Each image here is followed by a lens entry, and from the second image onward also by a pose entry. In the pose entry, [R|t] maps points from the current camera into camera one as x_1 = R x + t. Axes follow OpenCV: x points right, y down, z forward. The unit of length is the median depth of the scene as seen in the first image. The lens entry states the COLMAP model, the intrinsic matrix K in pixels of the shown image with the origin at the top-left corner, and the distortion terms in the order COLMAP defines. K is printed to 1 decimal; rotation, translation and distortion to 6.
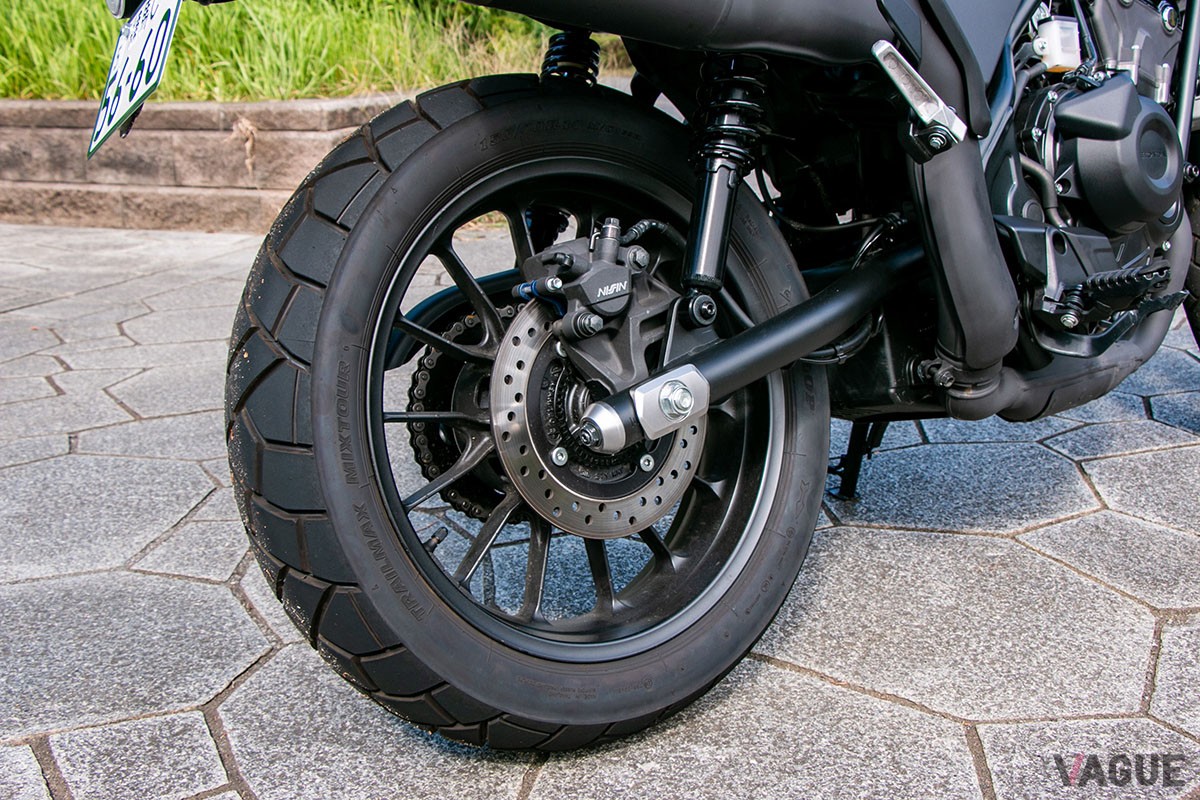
lens RADIAL K [[1293.0, 0, 597.3], [0, 1293.0, 400.1], [0, 0, 1]] dist [-0.028164, 0.000000]
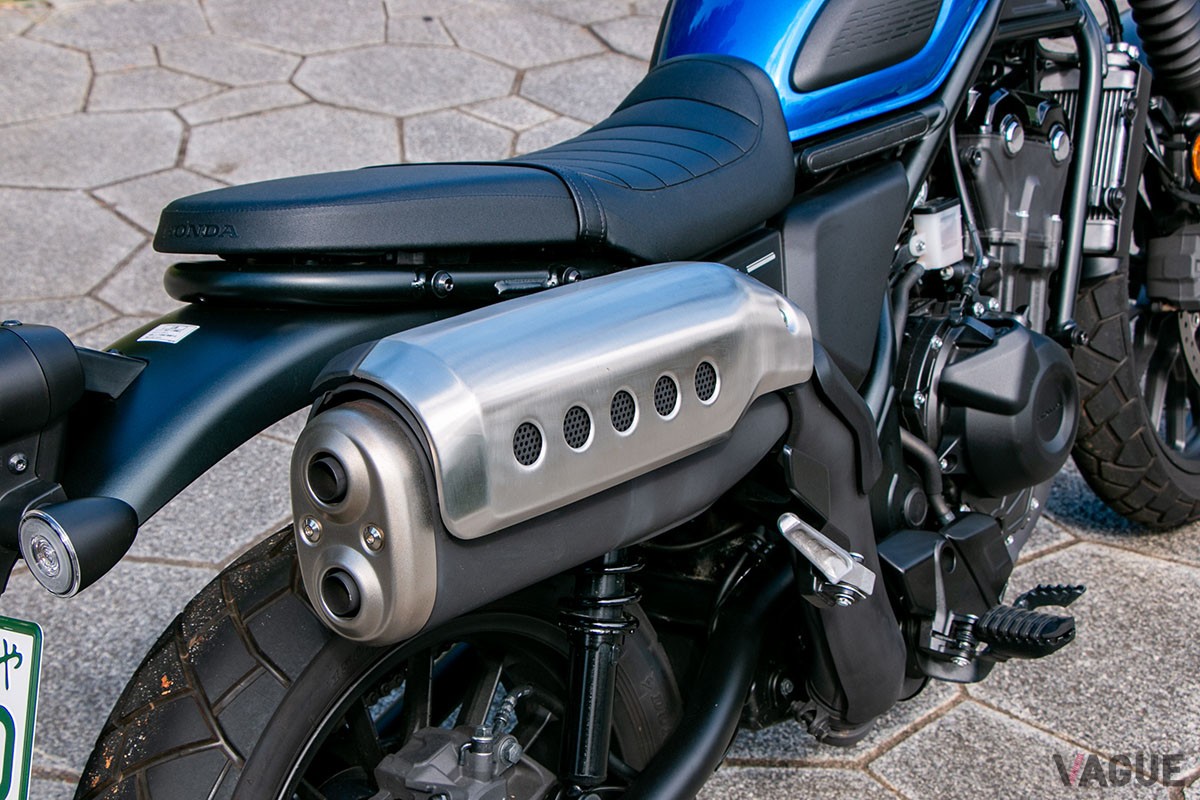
lens RADIAL K [[1987.3, 0, 602.2], [0, 1987.3, 399.8], [0, 0, 1]] dist [0.028638, 0.000000]
pose [[0.970001, -0.065211, 0.234192, -0.138388], [0.017690, 0.979731, 0.199536, -0.416248], [-0.242457, -0.189407, 0.951493, -0.147312]]
